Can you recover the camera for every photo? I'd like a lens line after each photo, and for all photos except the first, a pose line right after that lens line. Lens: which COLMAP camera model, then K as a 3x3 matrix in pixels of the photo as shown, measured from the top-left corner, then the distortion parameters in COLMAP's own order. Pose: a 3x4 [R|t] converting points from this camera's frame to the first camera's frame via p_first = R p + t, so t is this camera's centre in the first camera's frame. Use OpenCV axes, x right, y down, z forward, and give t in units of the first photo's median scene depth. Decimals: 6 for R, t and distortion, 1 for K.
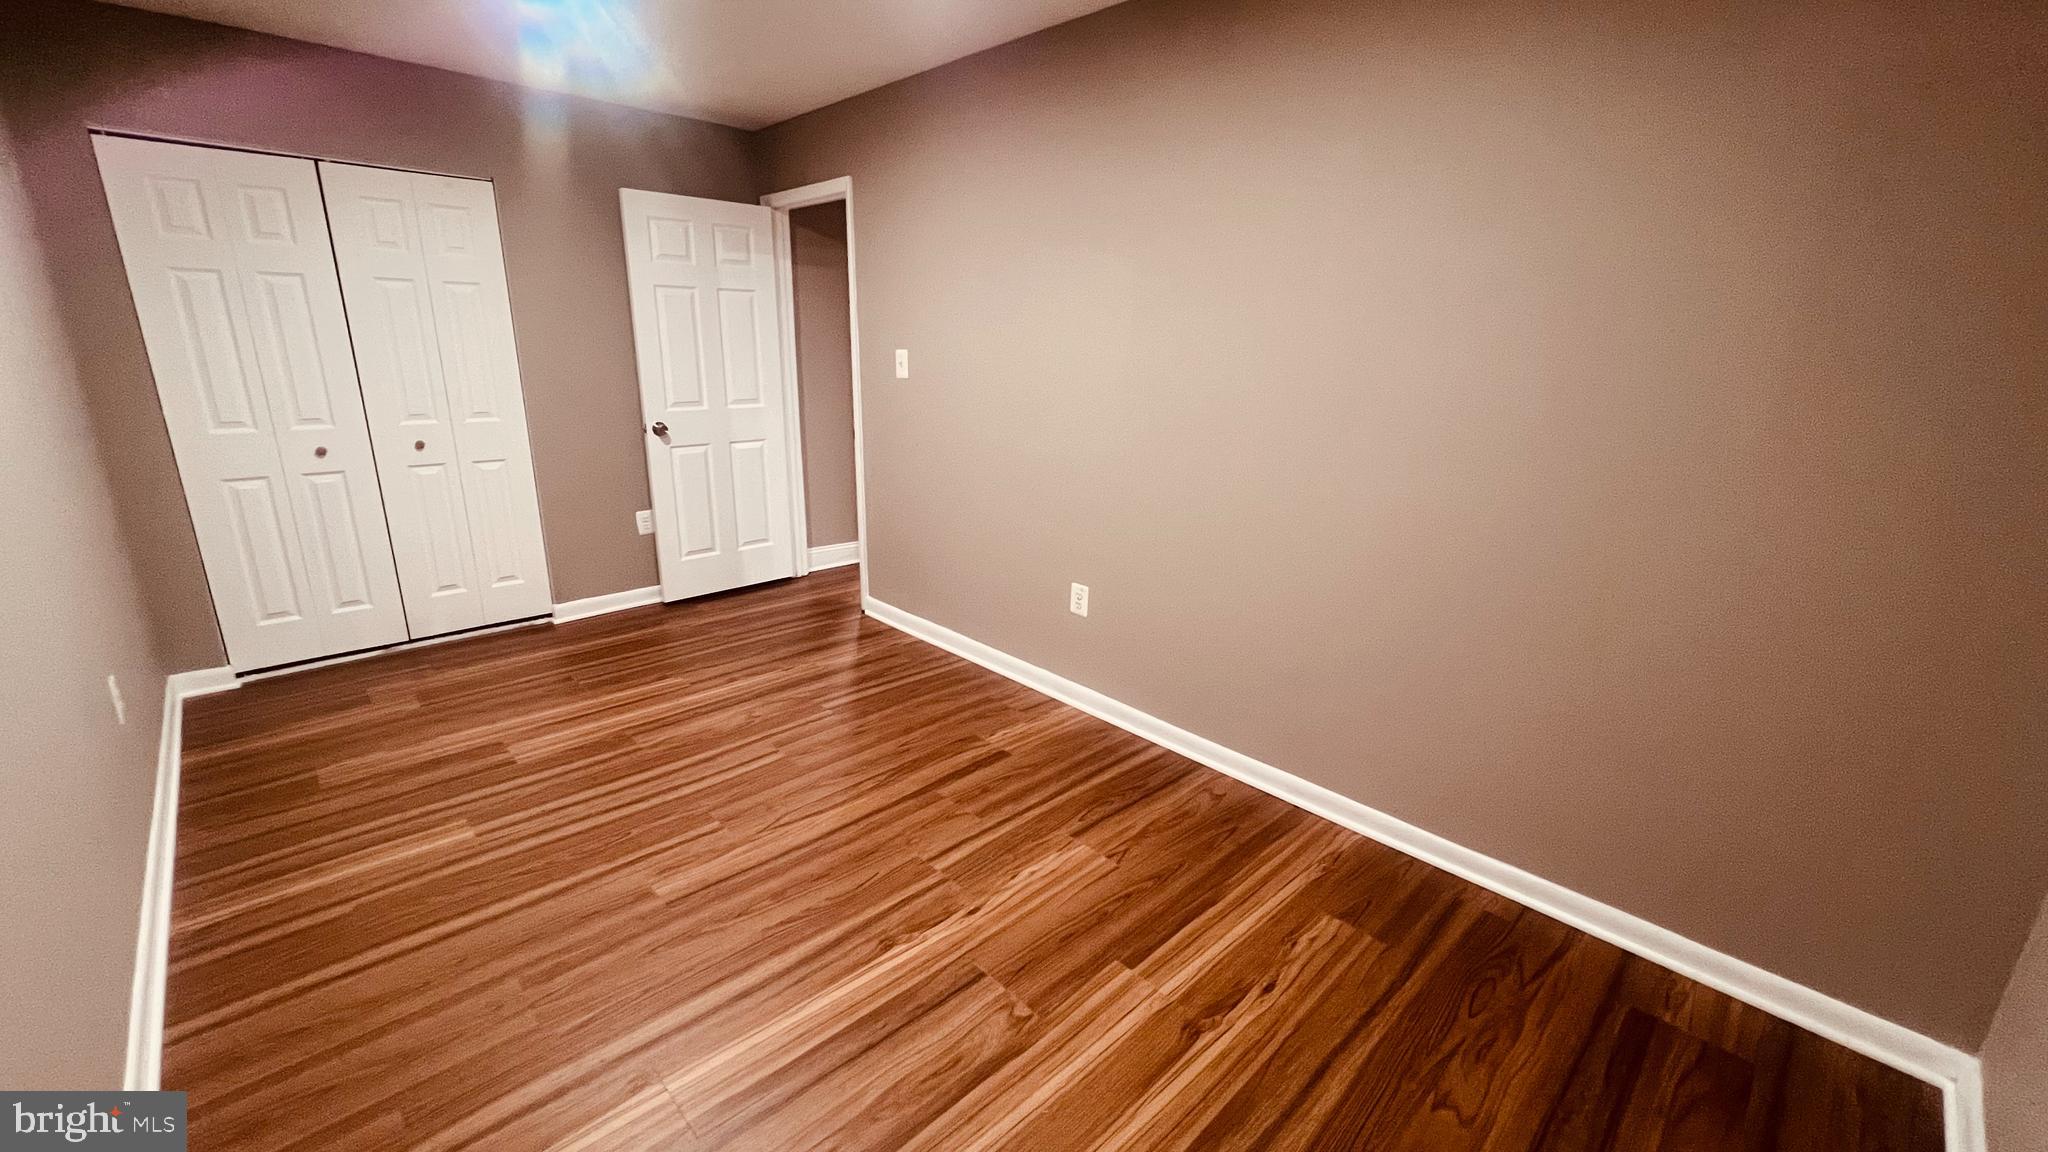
lens RADIAL K [[823.1, 0, 1016.5], [0, 823.1, 571.0], [0, 0, 1]] dist [-0.000778, 0.000576]
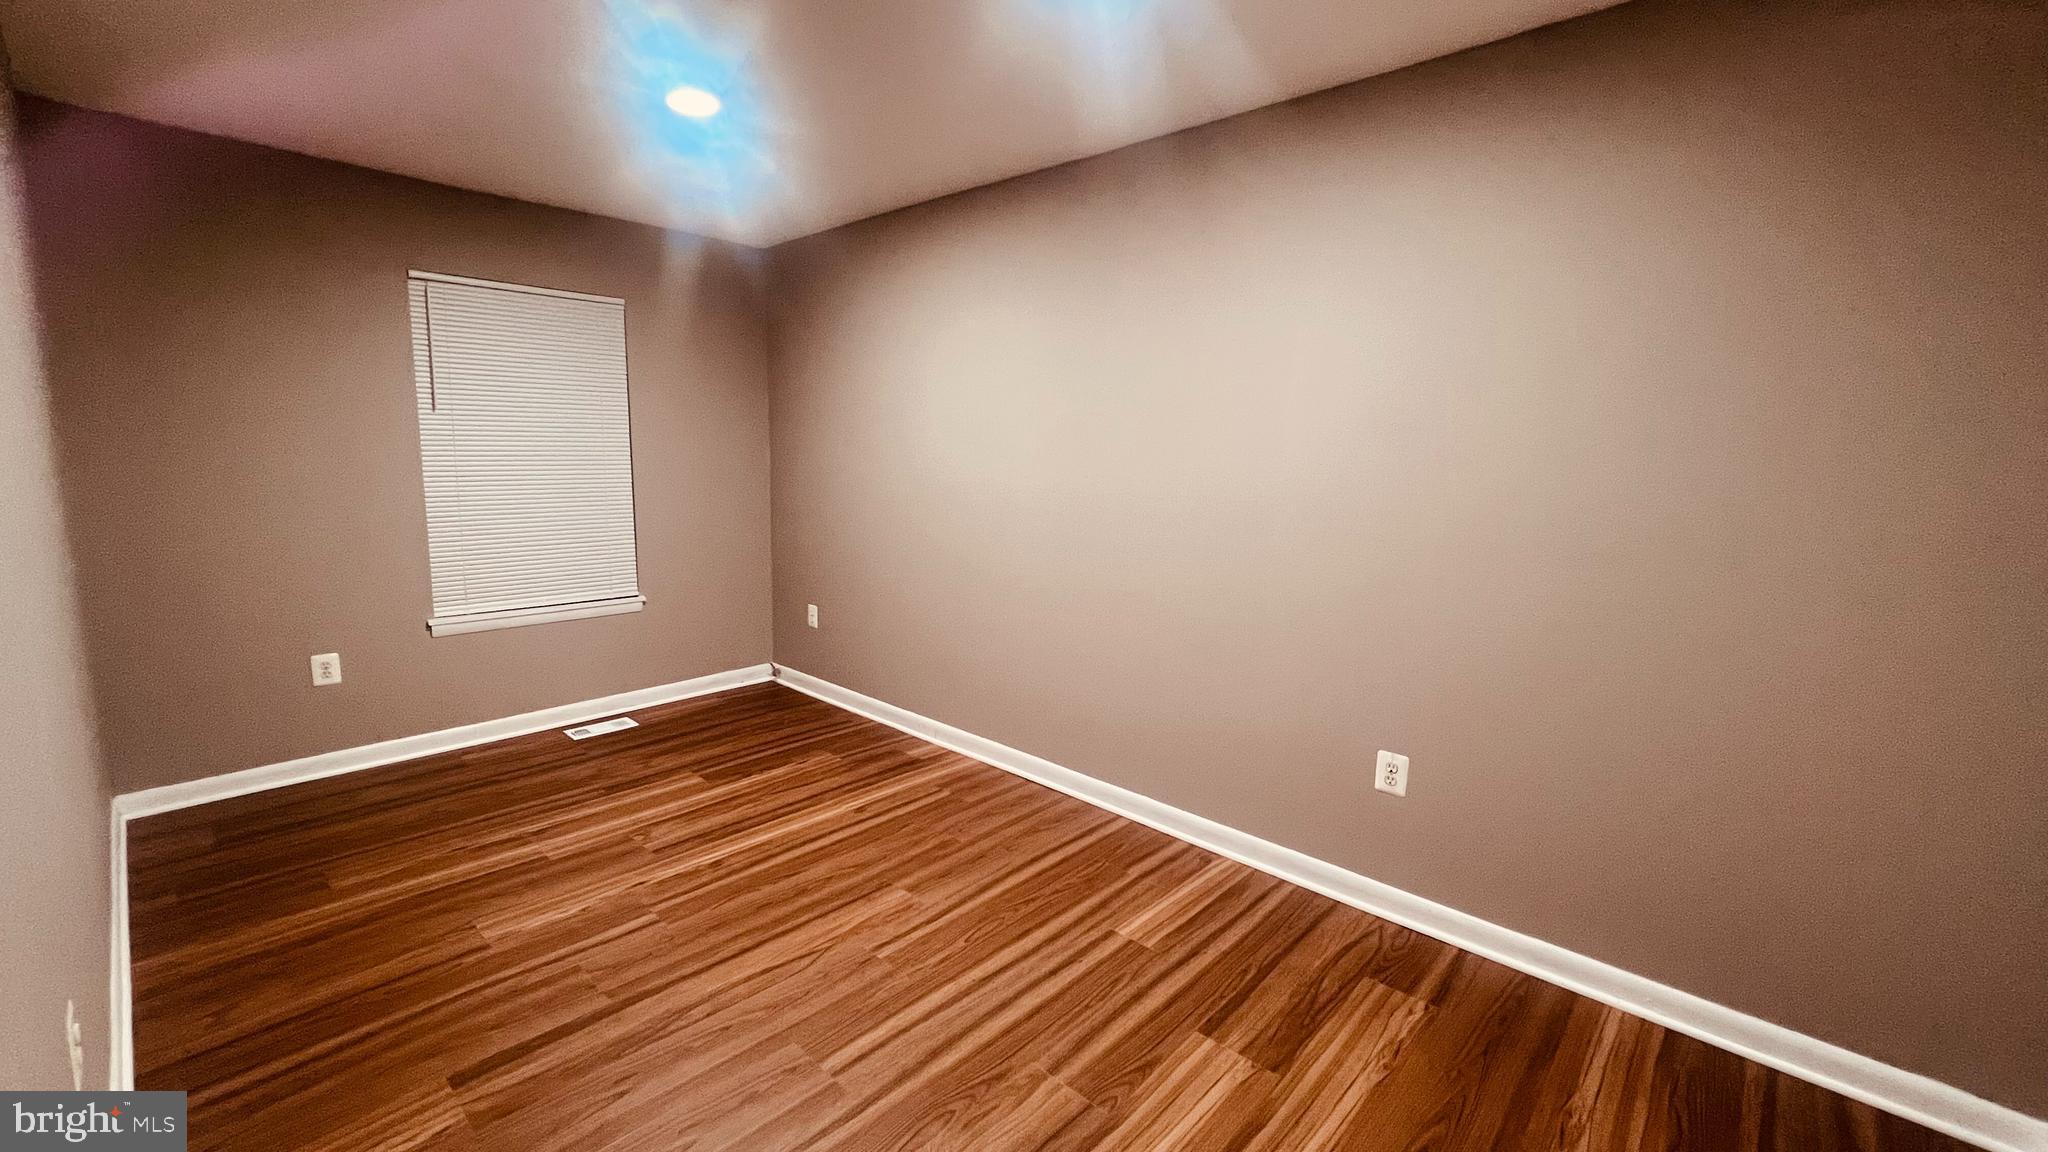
lens RADIAL K [[823.1, 0, 1016.5], [0, 823.1, 571.0], [0, 0, 1]] dist [-0.000778, 0.000576]
pose [[-0.997543, -0.020827, -0.066886, -0.467256], [-0.046470, 0.911199, 0.409337, -0.485374], [0.052421, 0.411439, -0.909928, 1.745243]]
